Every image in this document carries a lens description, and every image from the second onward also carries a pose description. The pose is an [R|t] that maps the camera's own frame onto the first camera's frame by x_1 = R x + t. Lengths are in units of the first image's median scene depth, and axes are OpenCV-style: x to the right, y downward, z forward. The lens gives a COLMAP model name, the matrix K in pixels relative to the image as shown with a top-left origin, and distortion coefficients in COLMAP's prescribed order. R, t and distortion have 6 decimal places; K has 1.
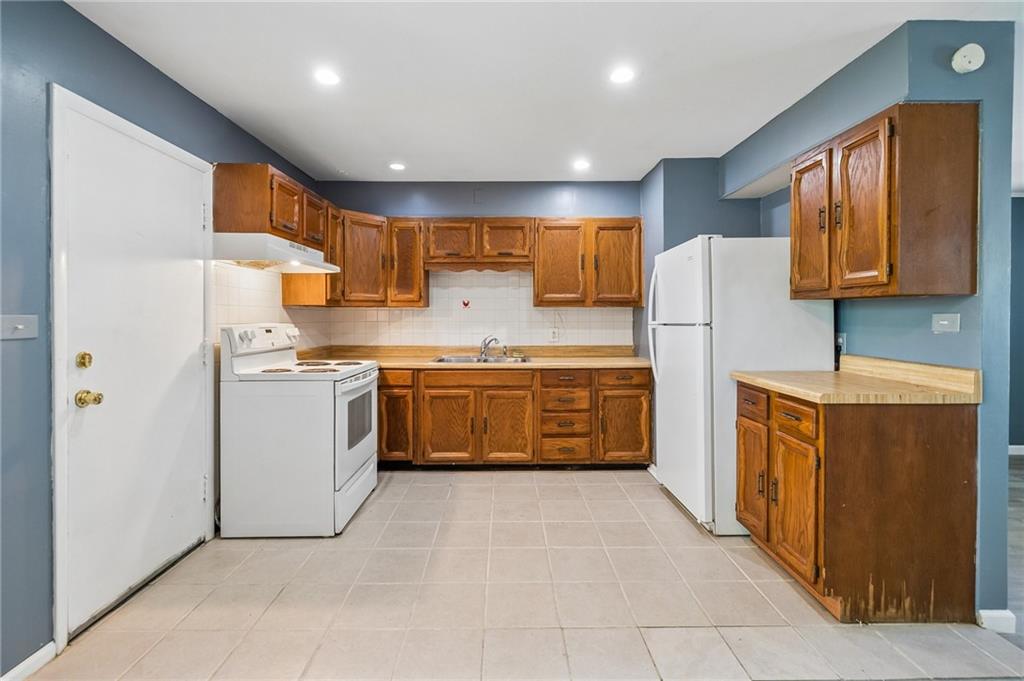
lens RADIAL K [[455.0, 0, 509.7], [0, 455.0, 318.4], [0, 0, 1]] dist [0.000187, 0.000050]
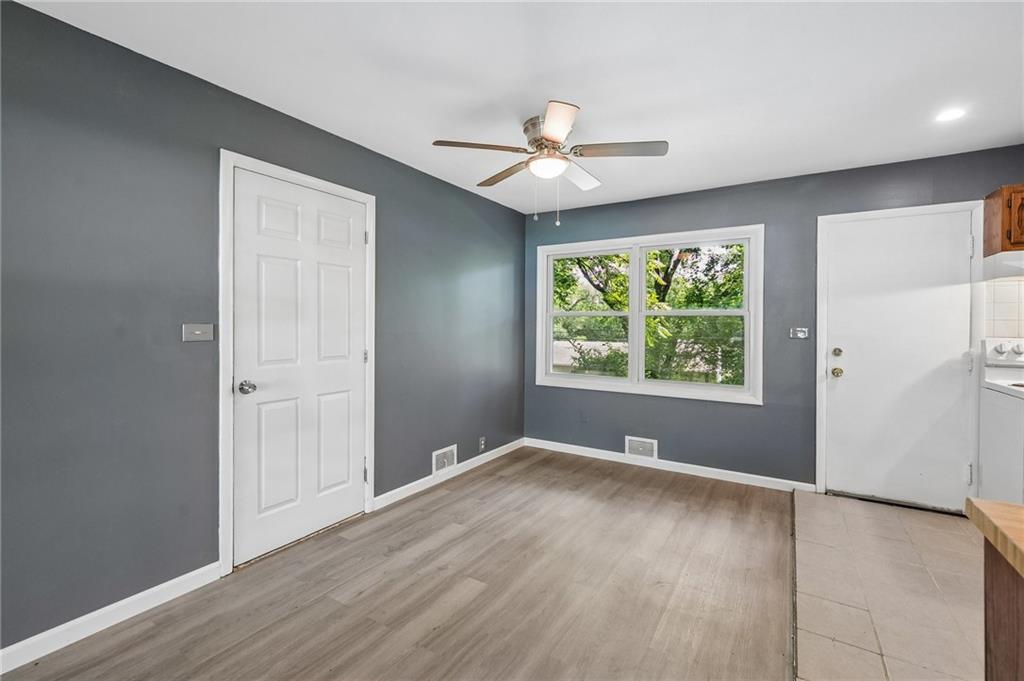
lens RADIAL K [[448.5, 0, 514.8], [0, 448.5, 326.9], [0, 0, 1]] dist [0.001692, 0.000229]
pose [[-0.535451, -0.000591, -0.844566, 0.767010], [-0.012506, 0.999896, 0.007229, -0.005166], [0.844473, 0.014433, -0.535403, 0.486960]]
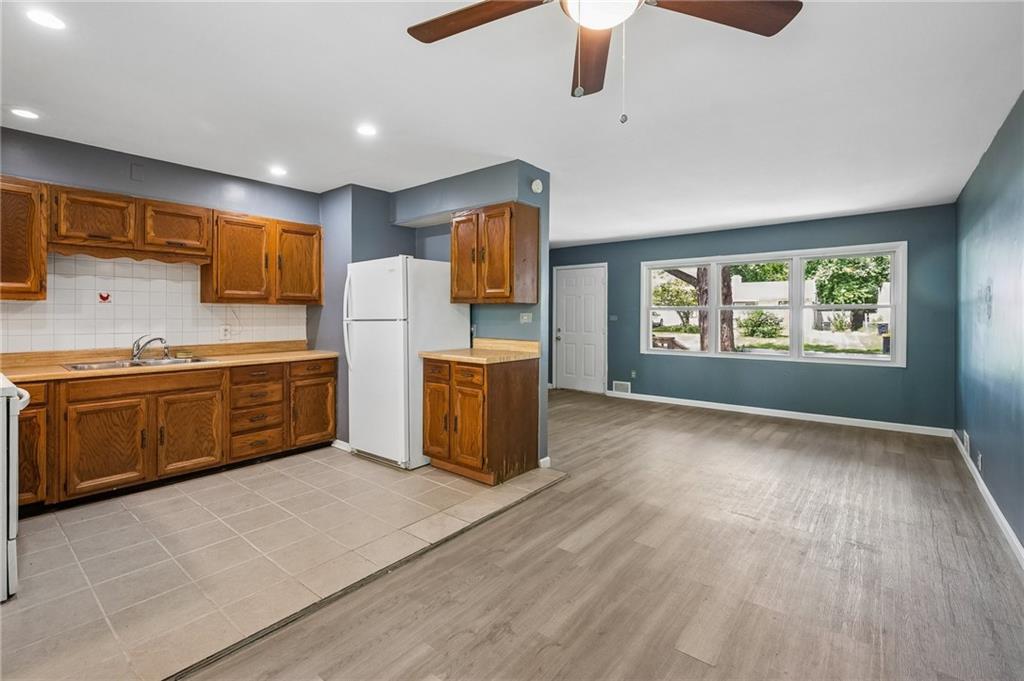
lens RADIAL K [[455.5, 0, 513.8], [0, 455.5, 315.4], [0, 0, 1]] dist [-0.000807, -0.000245]
pose [[0.637354, 0.000471, 0.770571, -0.346213], [-0.000456, 1.000000, -0.000234, 0.000162], [-0.770571, -0.000202, 0.637354, -0.114947]]
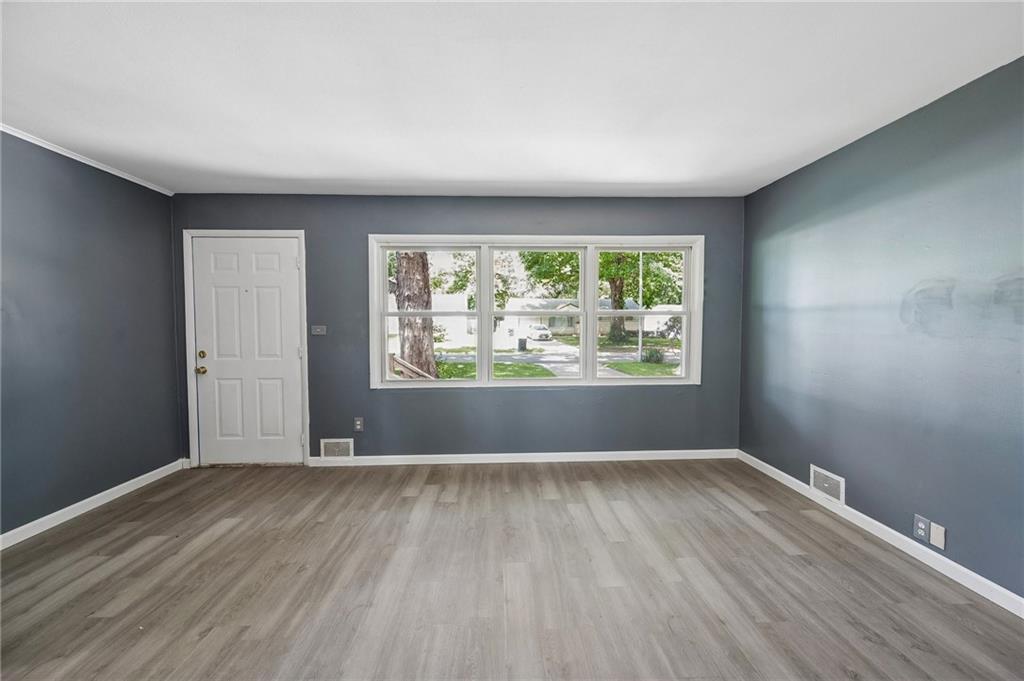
lens RADIAL K [[407.7, 0, 512.0], [0, 407.7, 340.5], [0, 0, 1]] dist [0.000854, -0.000009]
pose [[-0.032121, -0.043621, 0.998532, 0.553699], [0.004345, 0.999032, 0.043783, -0.006259], [-0.999475, 0.005745, -0.031901, 0.443123]]
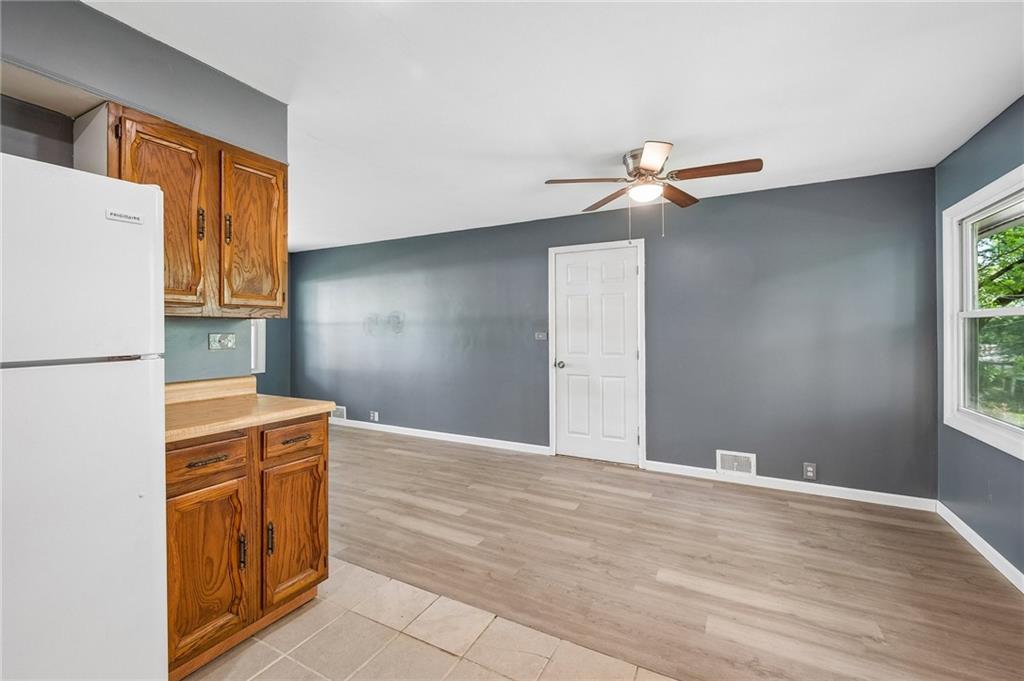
lens RADIAL K [[433.9, 0, 513.1], [0, 433.9, 330.0], [0, 0, 1]] dist [-0.000148, 0.000099]
pose [[-0.879349, 0.001096, 0.476176, -0.147588], [0.004317, 0.999975, 0.005671, -0.014476], [-0.476158, 0.007043, -0.879332, 1.014352]]
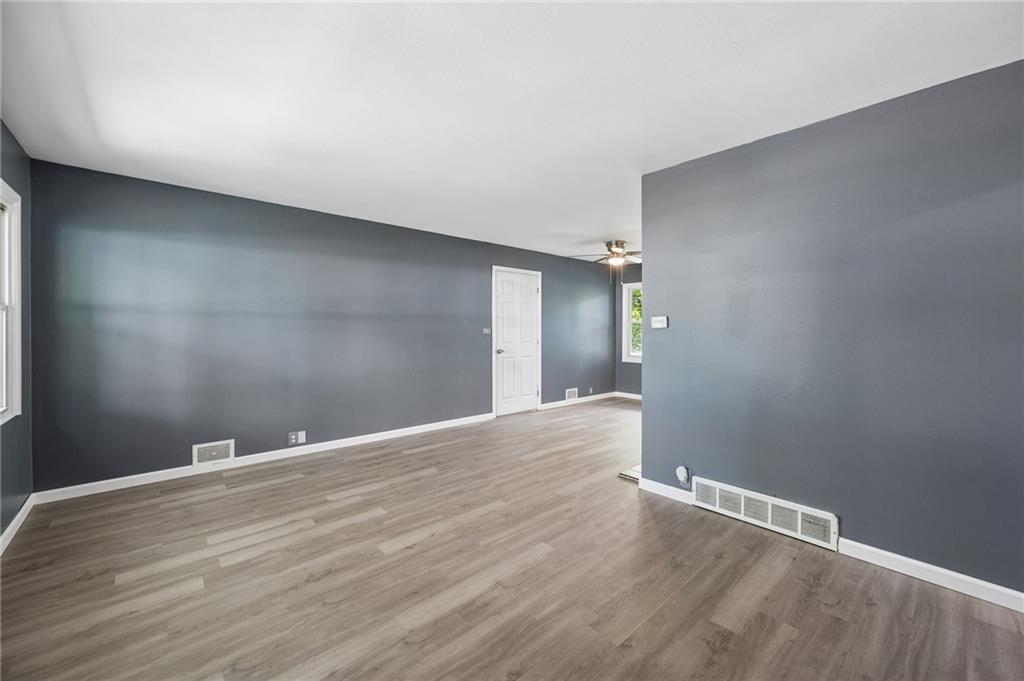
lens RADIAL K [[407.7, 0, 512.0], [0, 407.7, 340.5], [0, 0, 1]] dist [0.000854, -0.000009]
pose [[-0.751511, 0.016762, -0.659508, 1.532748], [-0.004676, 0.999517, 0.030732, 0.000620], [0.659704, 0.026179, -0.751069, 1.116295]]
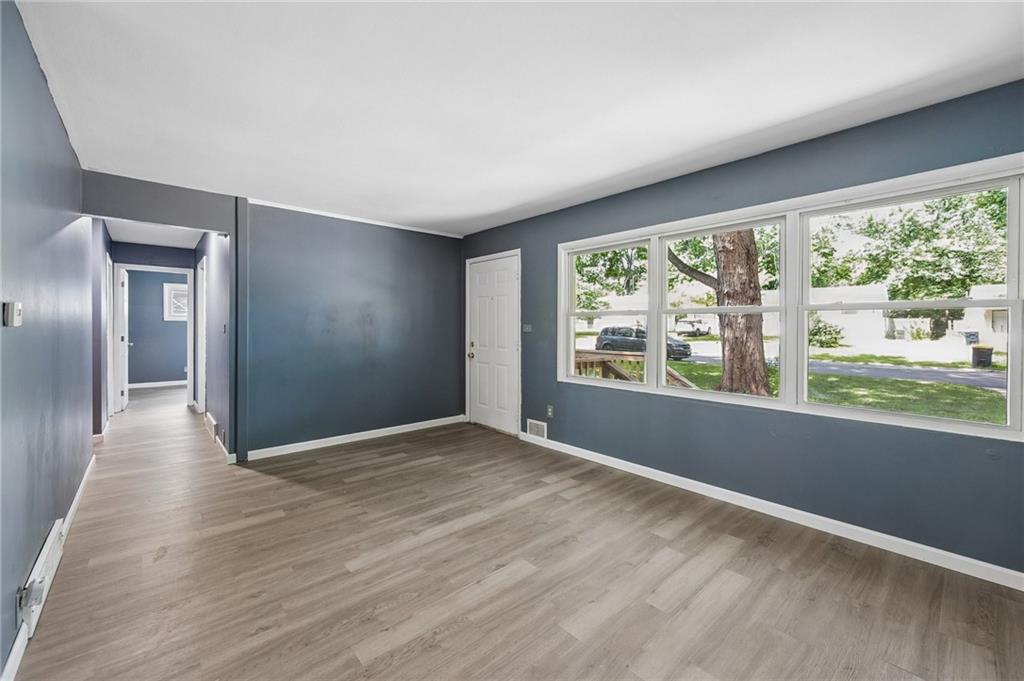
lens RADIAL K [[410.9, 0, 513.1], [0, 410.9, 324.6], [0, 0, 1]] dist [-0.000347, 0.000059]
pose [[0.750401, -0.002909, 0.660976, 0.752498], [0.002805, 0.999995, 0.001216, -0.001504], [-0.660977, 0.000942, 0.750406, -0.084079]]
